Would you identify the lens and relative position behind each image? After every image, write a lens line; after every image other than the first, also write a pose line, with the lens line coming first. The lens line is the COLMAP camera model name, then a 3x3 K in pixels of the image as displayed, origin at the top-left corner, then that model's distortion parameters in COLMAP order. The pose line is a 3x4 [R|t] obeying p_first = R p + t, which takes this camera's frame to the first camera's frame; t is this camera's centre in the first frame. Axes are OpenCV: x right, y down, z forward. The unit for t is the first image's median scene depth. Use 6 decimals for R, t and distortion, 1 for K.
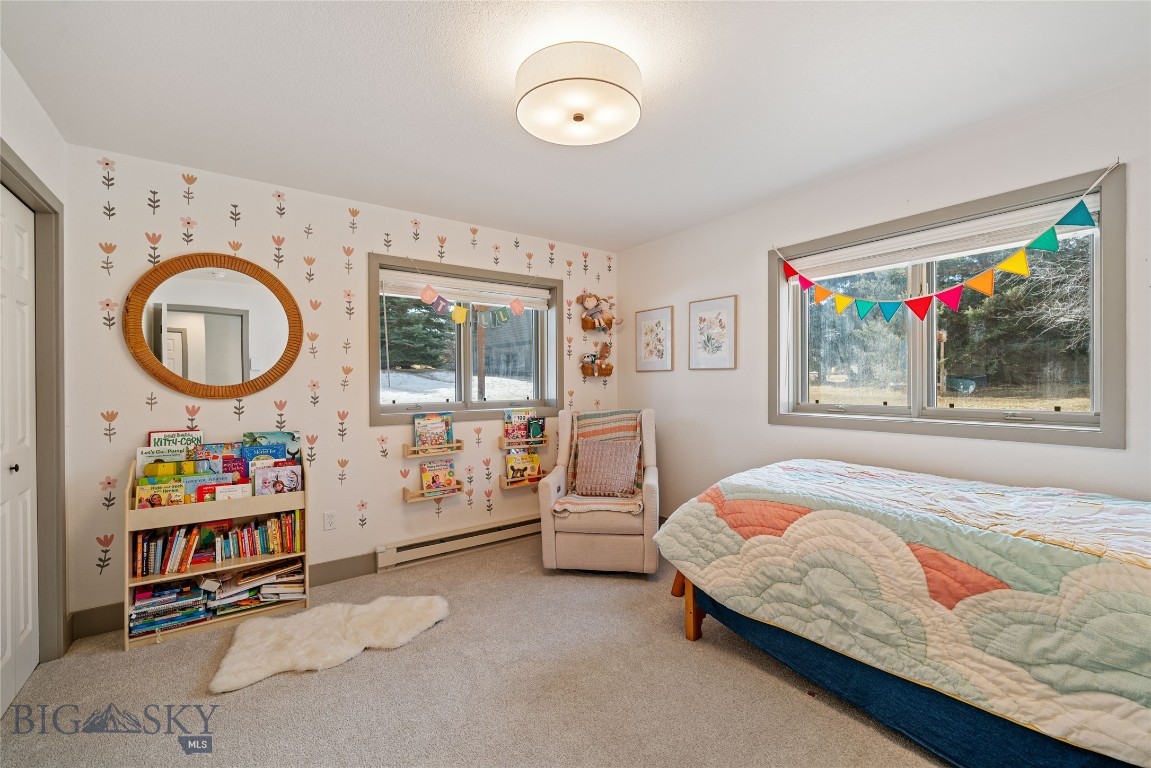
lens RADIAL K [[480.7, 0, 566.5], [0, 480.7, 385.7], [0, 0, 1]] dist [-0.000678, -0.000066]
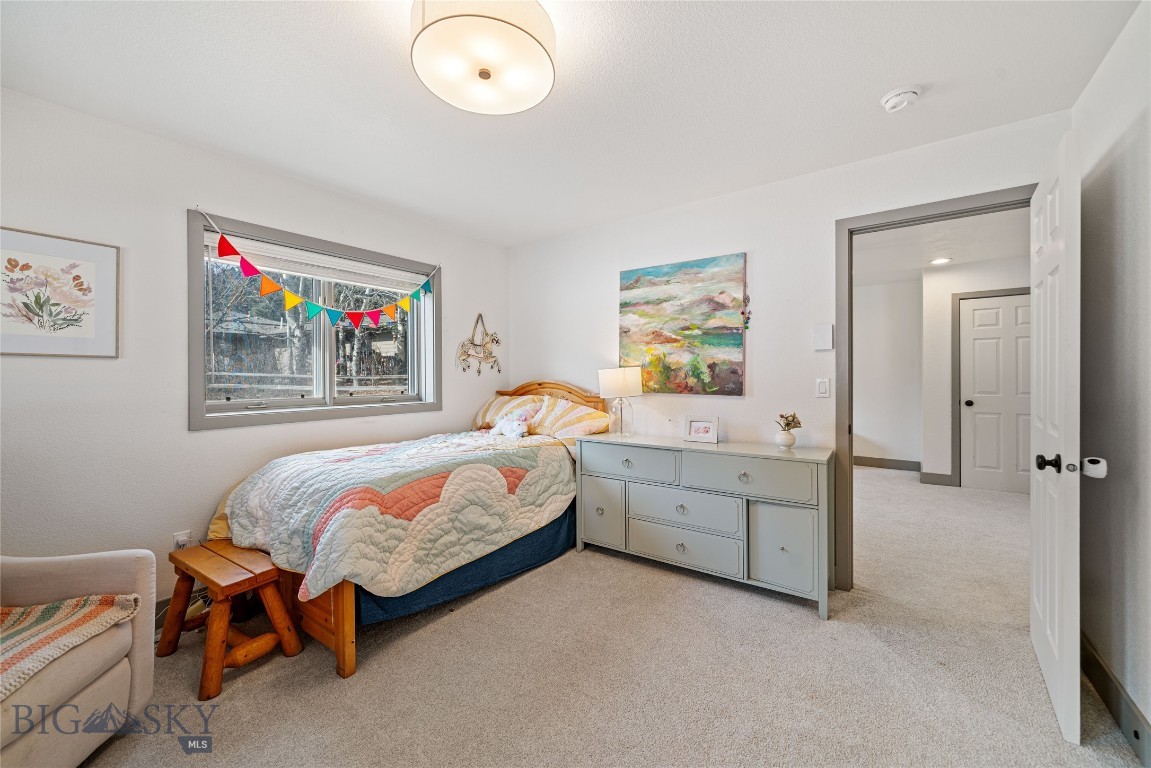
lens RADIAL K [[438.8, 0, 580.5], [0, 438.8, 378.1], [0, 0, 1]] dist [0.002110, 0.000959]
pose [[-0.309609, -0.001361, 0.950863, -0.528119], [0.013676, 0.999889, 0.005884, -0.002267], [-0.950766, 0.014826, -0.309556, 0.720619]]
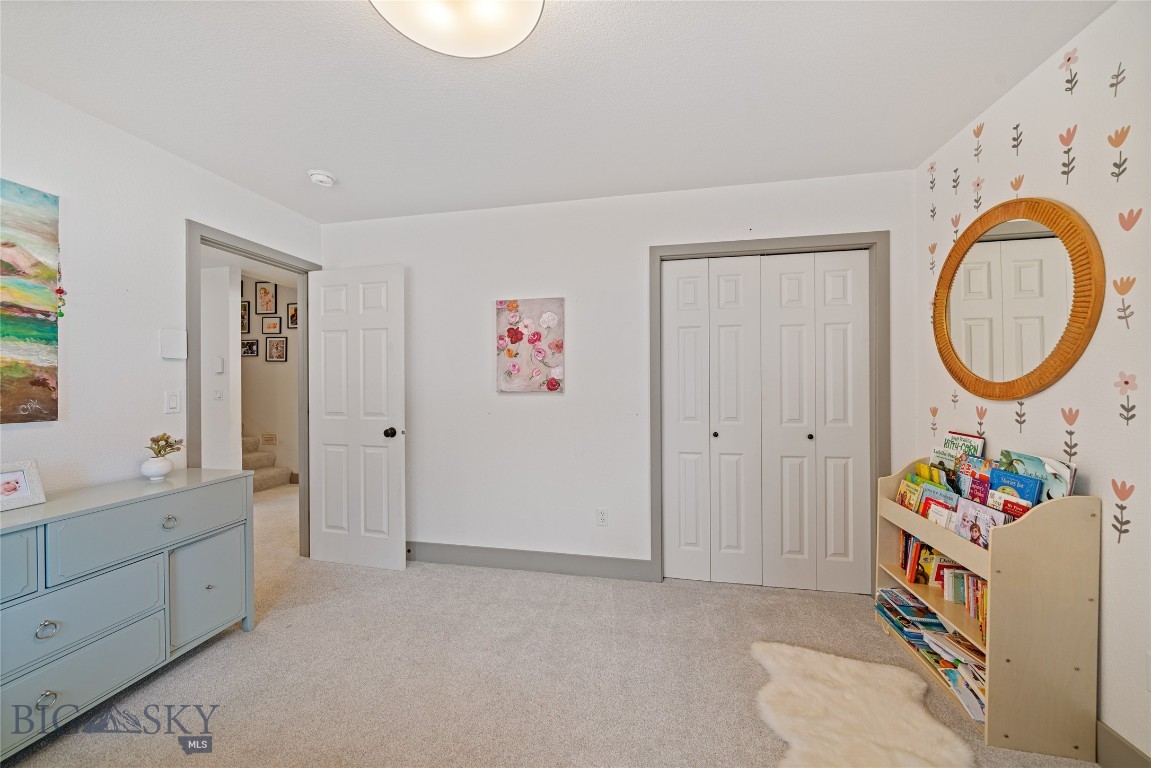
lens RADIAL K [[438.8, 0, 575.7], [0, 438.8, 378.3], [0, 0, 1]] dist [0.002110, 0.000959]
pose [[-0.728054, 0.000688, -0.685520, 0.228228], [0.004403, 0.999984, -0.003673, -0.006632], [0.685506, -0.005692, -0.728045, 1.054123]]
